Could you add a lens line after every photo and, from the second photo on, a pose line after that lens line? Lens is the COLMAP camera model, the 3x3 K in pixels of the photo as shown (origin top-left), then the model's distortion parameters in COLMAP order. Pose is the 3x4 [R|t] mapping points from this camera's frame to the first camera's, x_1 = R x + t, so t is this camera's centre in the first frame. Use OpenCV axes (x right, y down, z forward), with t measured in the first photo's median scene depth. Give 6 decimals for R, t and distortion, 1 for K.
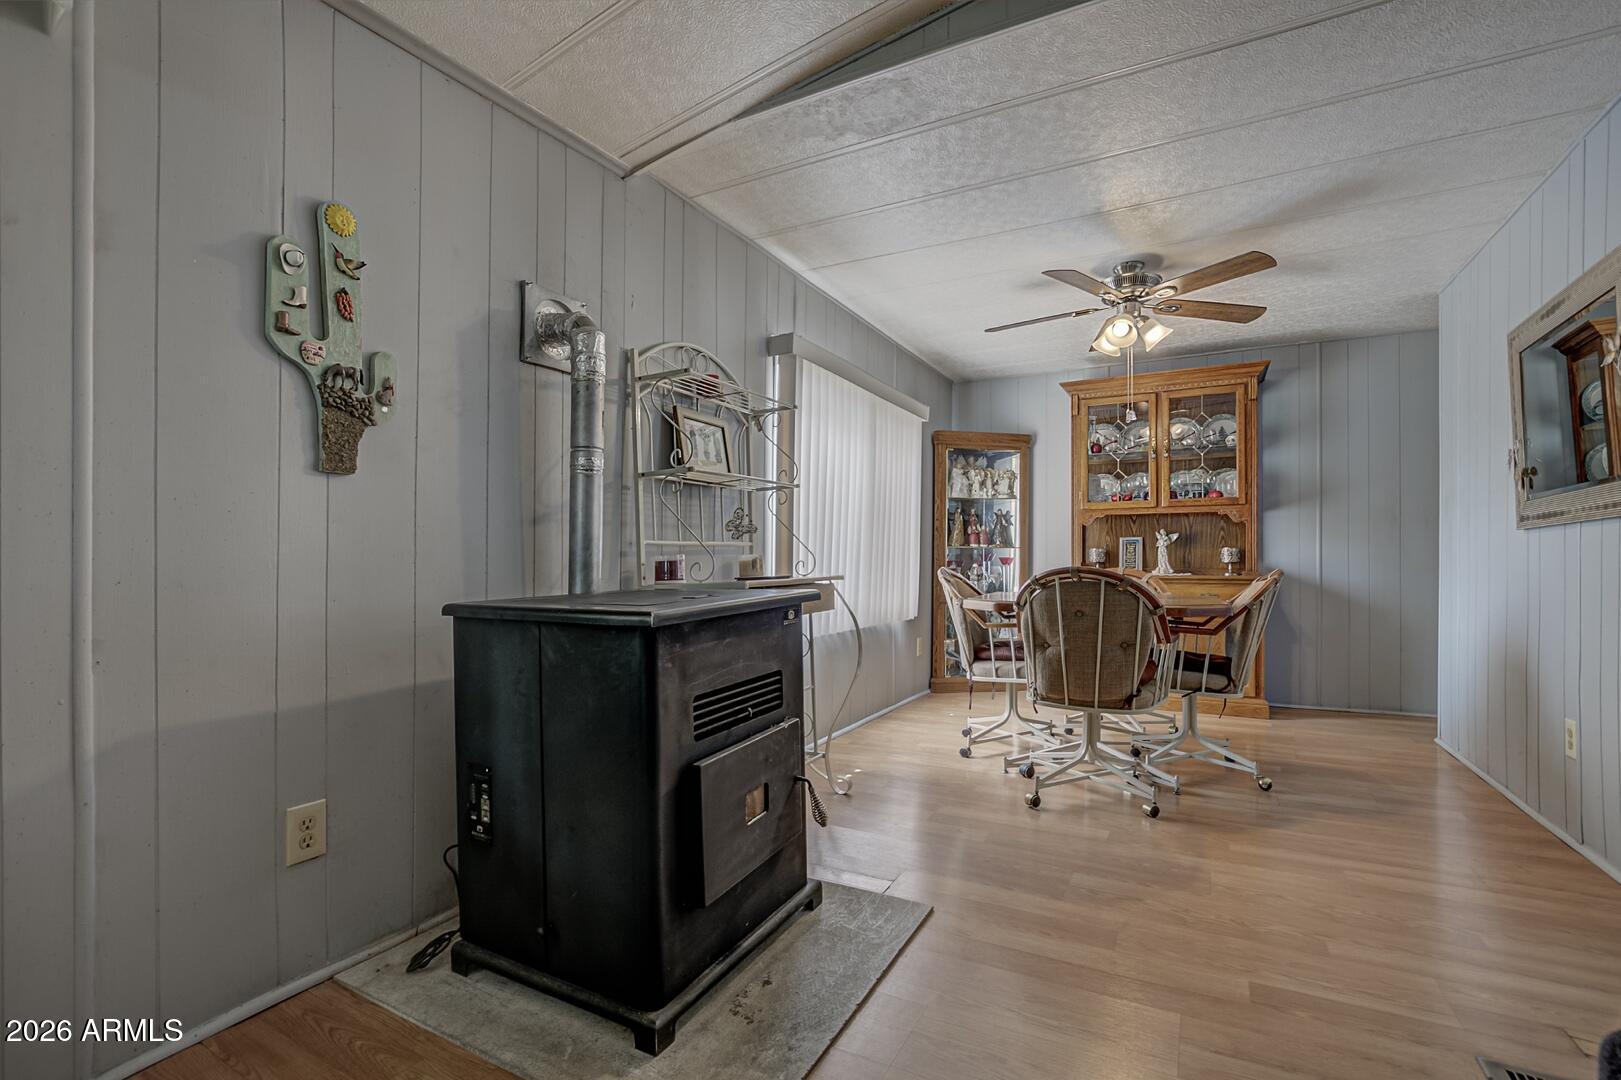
lens RADIAL K [[742.3, 0, 802.5], [0, 742.3, 555.8], [0, 0, 1]] dist [-0.016446, -0.000139]
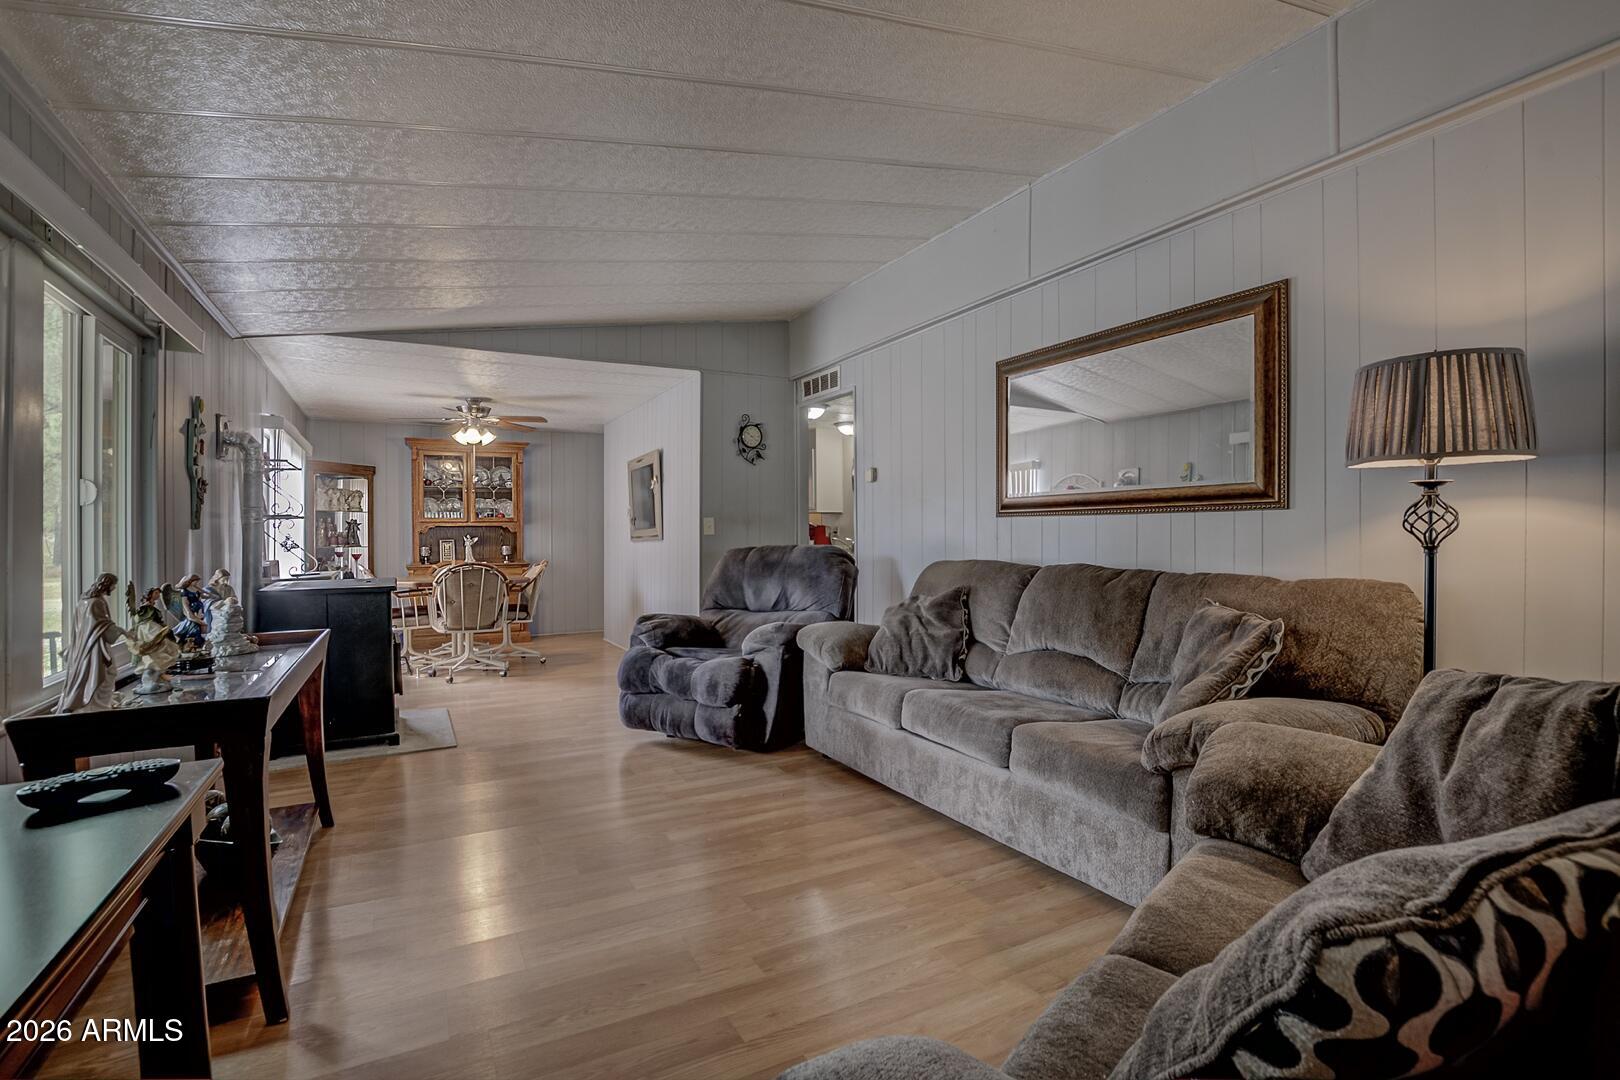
lens RADIAL K [[741.8, 0, 802.0], [0, 741.8, 555.7], [0, 0, 1]] dist [-0.016446, -0.000139]
pose [[0.558087, -0.024783, 0.829412, -0.457592], [0.004808, 0.999634, 0.026634, -0.031068], [-0.829769, -0.010876, 0.558002, -0.514446]]
